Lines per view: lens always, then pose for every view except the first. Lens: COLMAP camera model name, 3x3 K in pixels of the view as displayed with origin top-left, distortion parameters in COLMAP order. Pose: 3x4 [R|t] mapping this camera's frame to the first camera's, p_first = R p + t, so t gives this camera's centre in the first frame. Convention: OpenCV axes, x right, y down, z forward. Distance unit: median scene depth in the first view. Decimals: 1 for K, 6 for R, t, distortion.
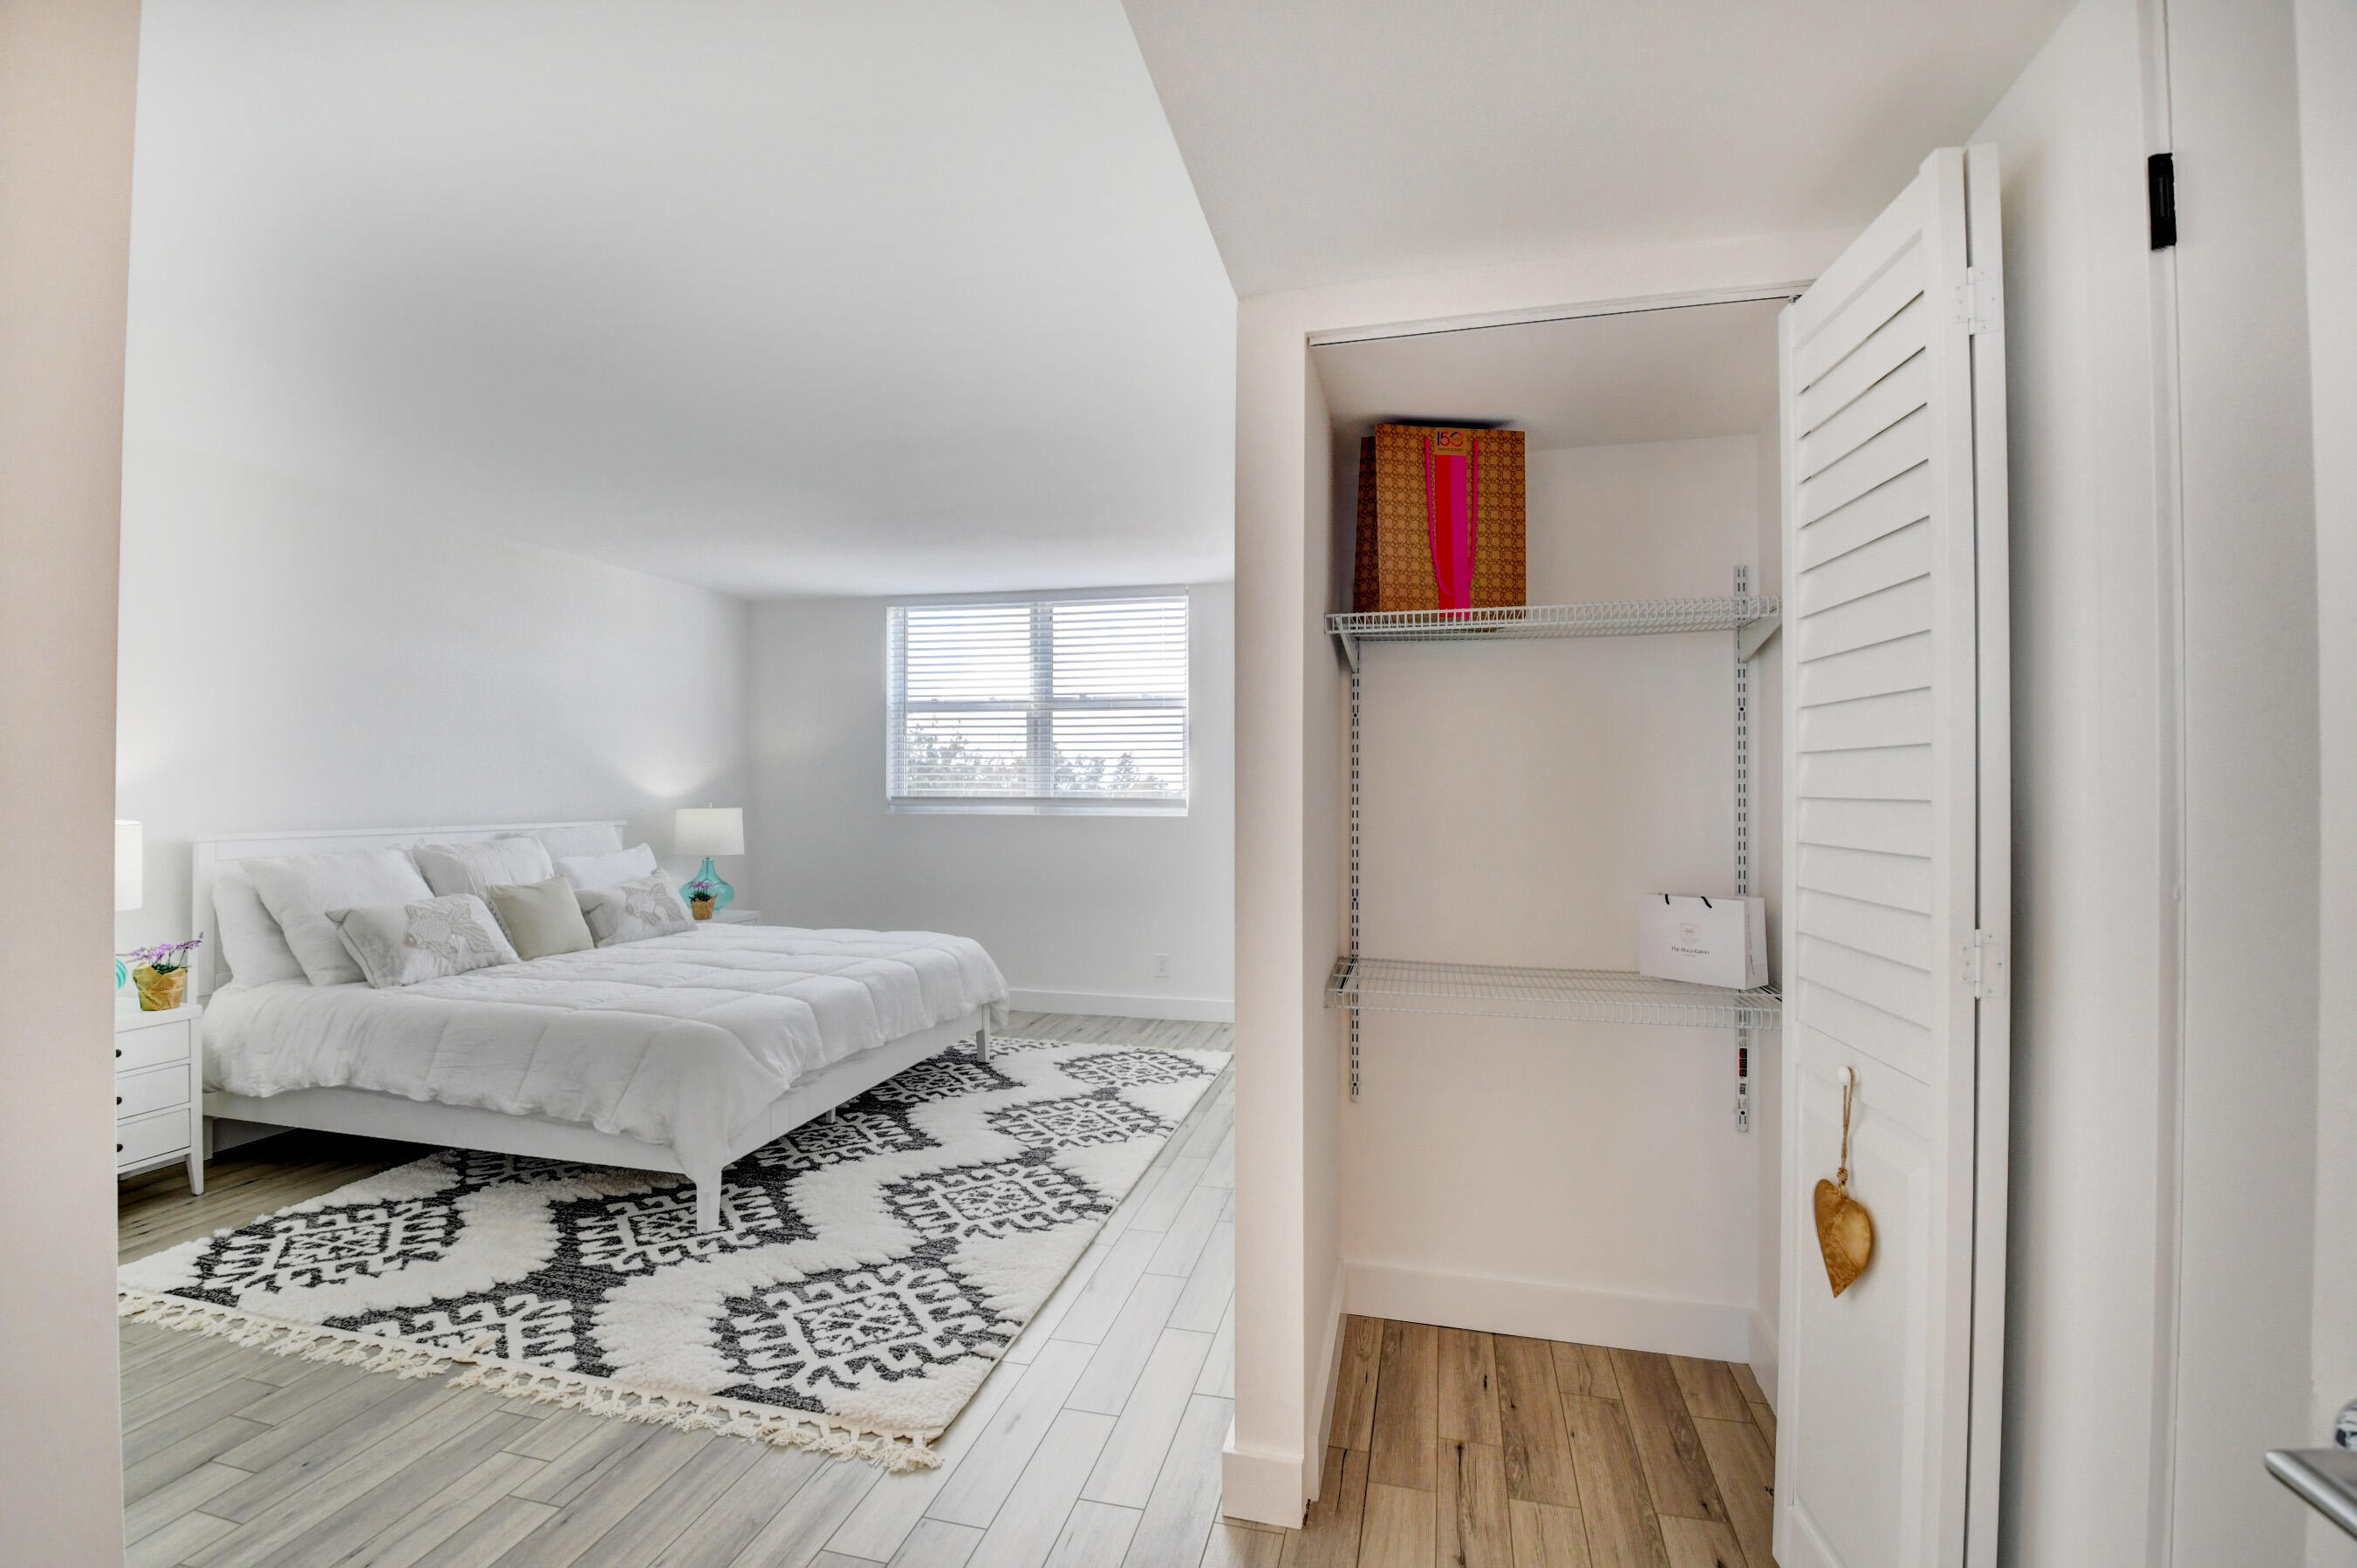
lens RADIAL K [[1062.4, 0, 1173.5], [0, 1062.4, 786.7], [0, 0, 1]] dist [0.030719, -0.043424]
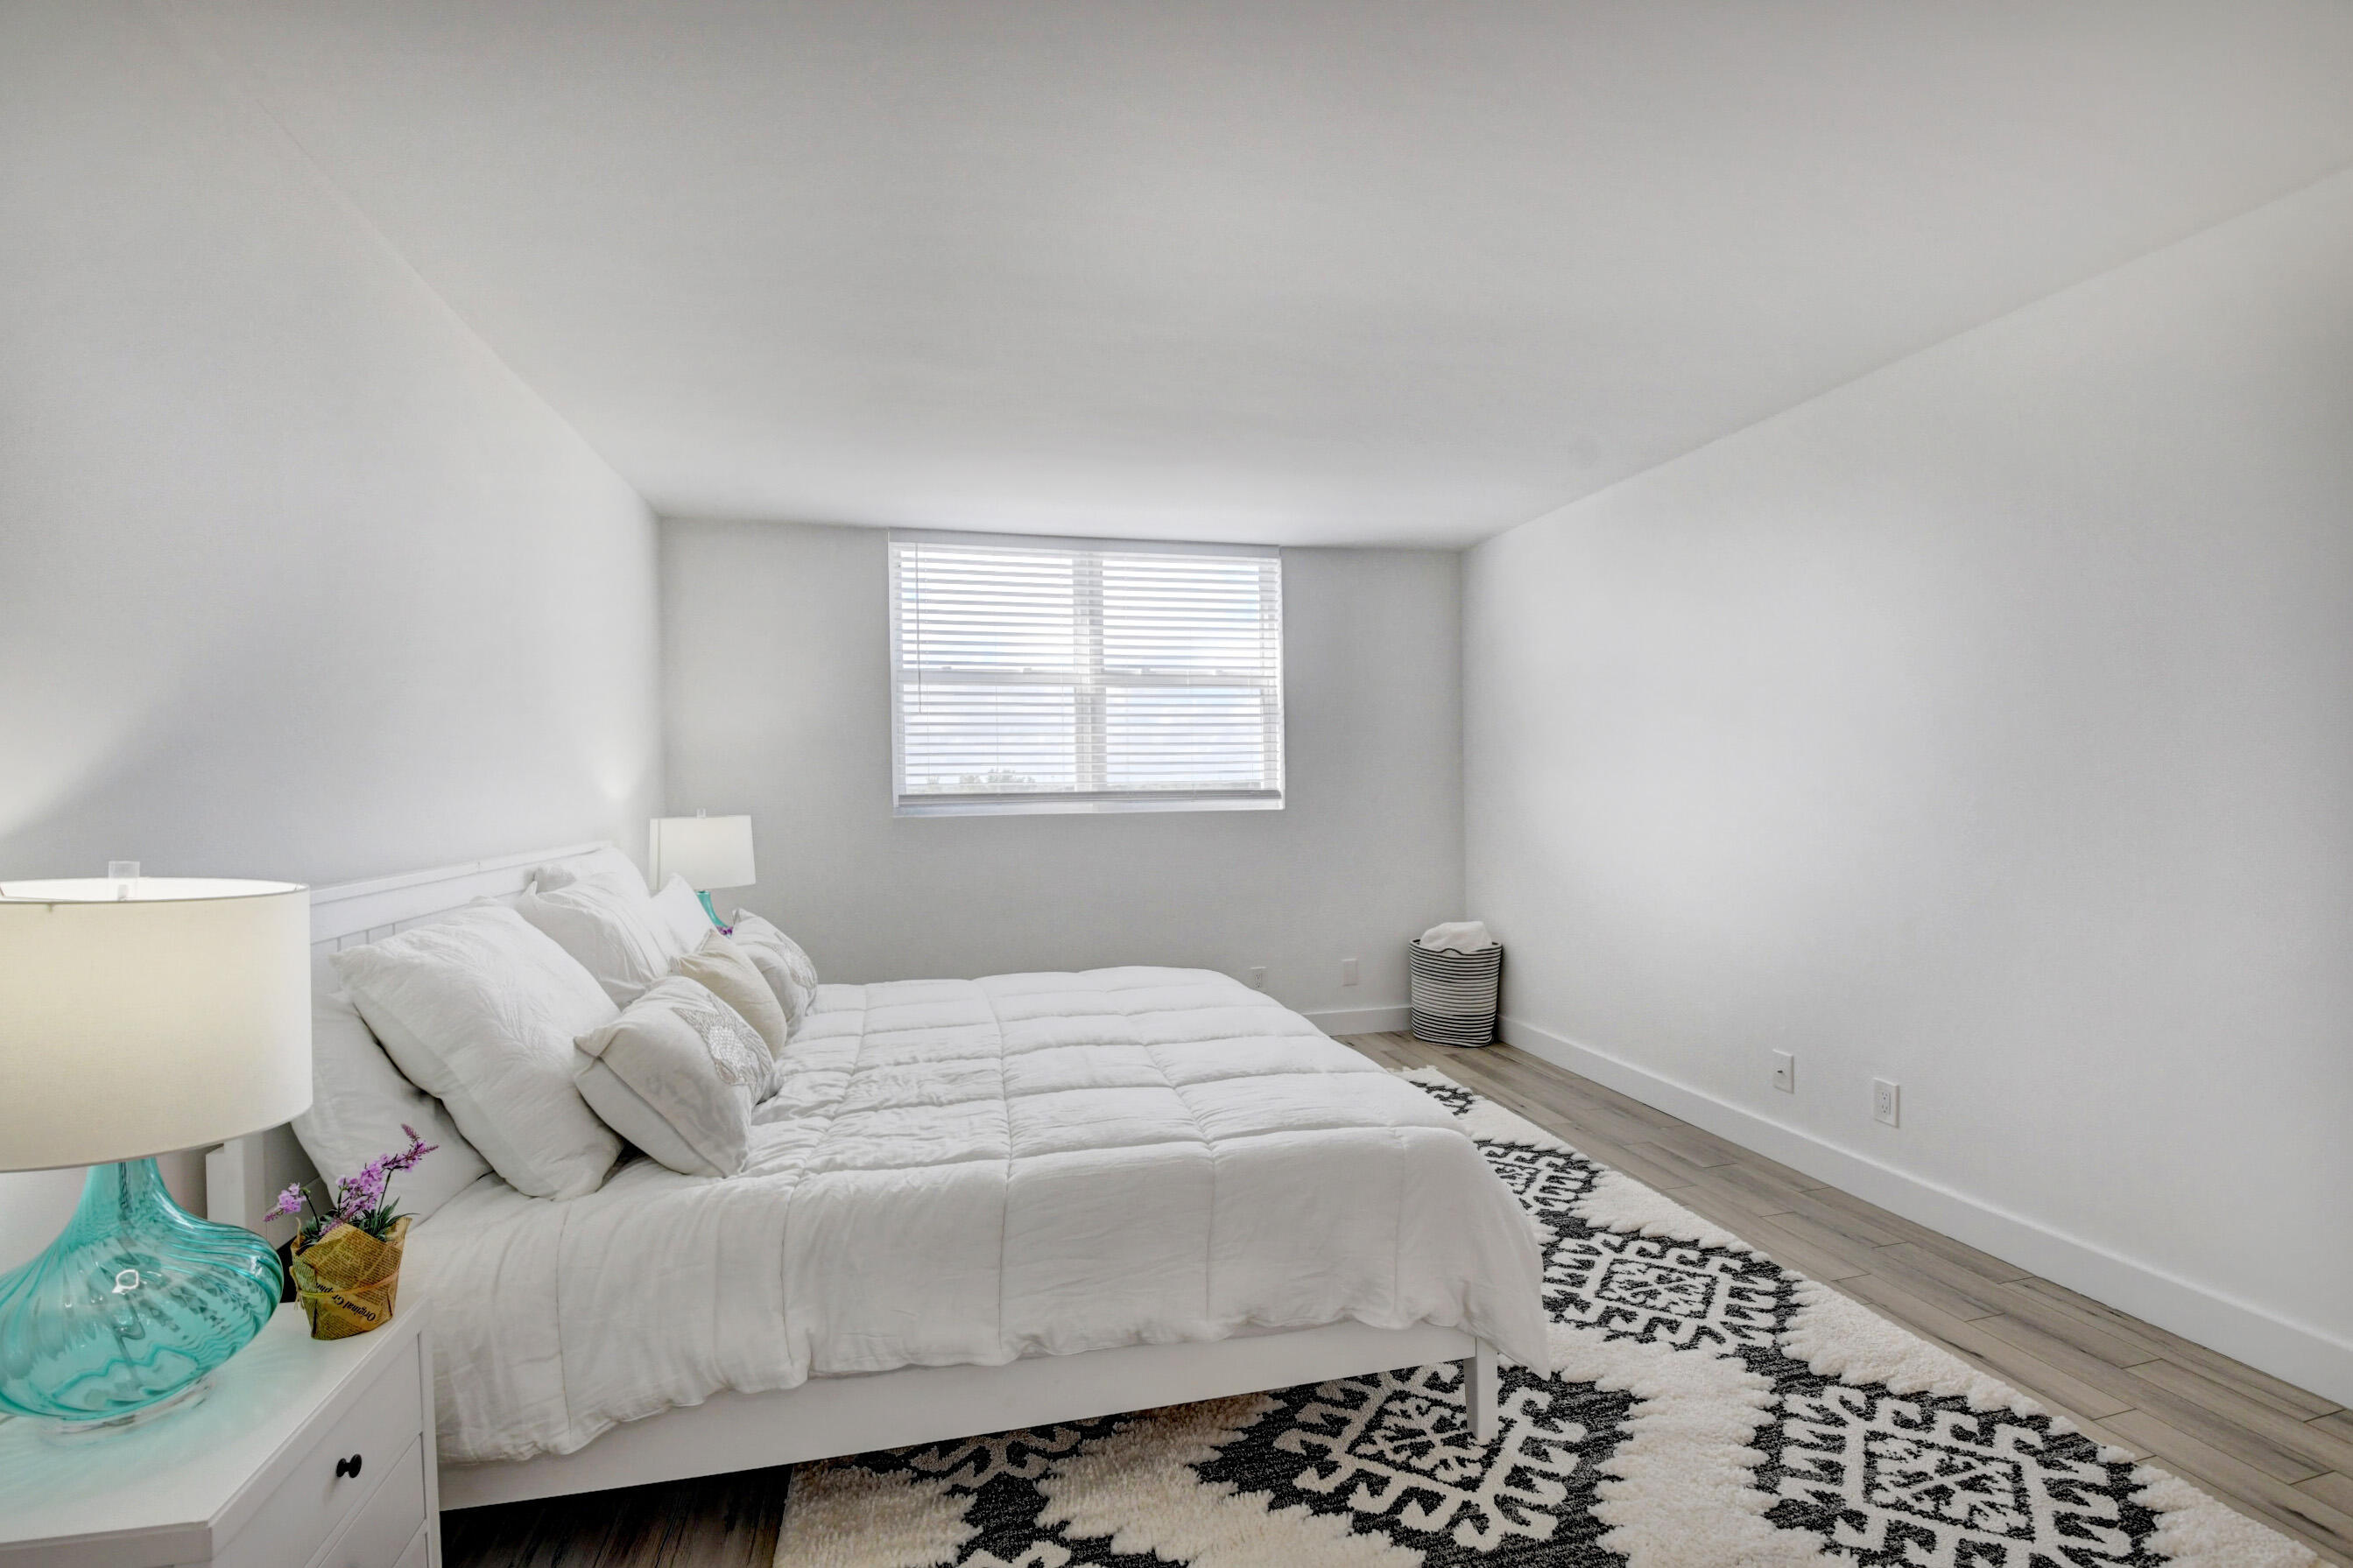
lens RADIAL K [[1065.3, 0, 1171.0], [0, 1065.3, 783.5], [0, 0, 1]] dist [0.001281, -0.019332]
pose [[0.878906, -0.017297, 0.476682, -0.846890], [0.016918, 0.999844, 0.005087, 0.000961], [-0.476695, 0.003593, 0.879061, 0.467838]]
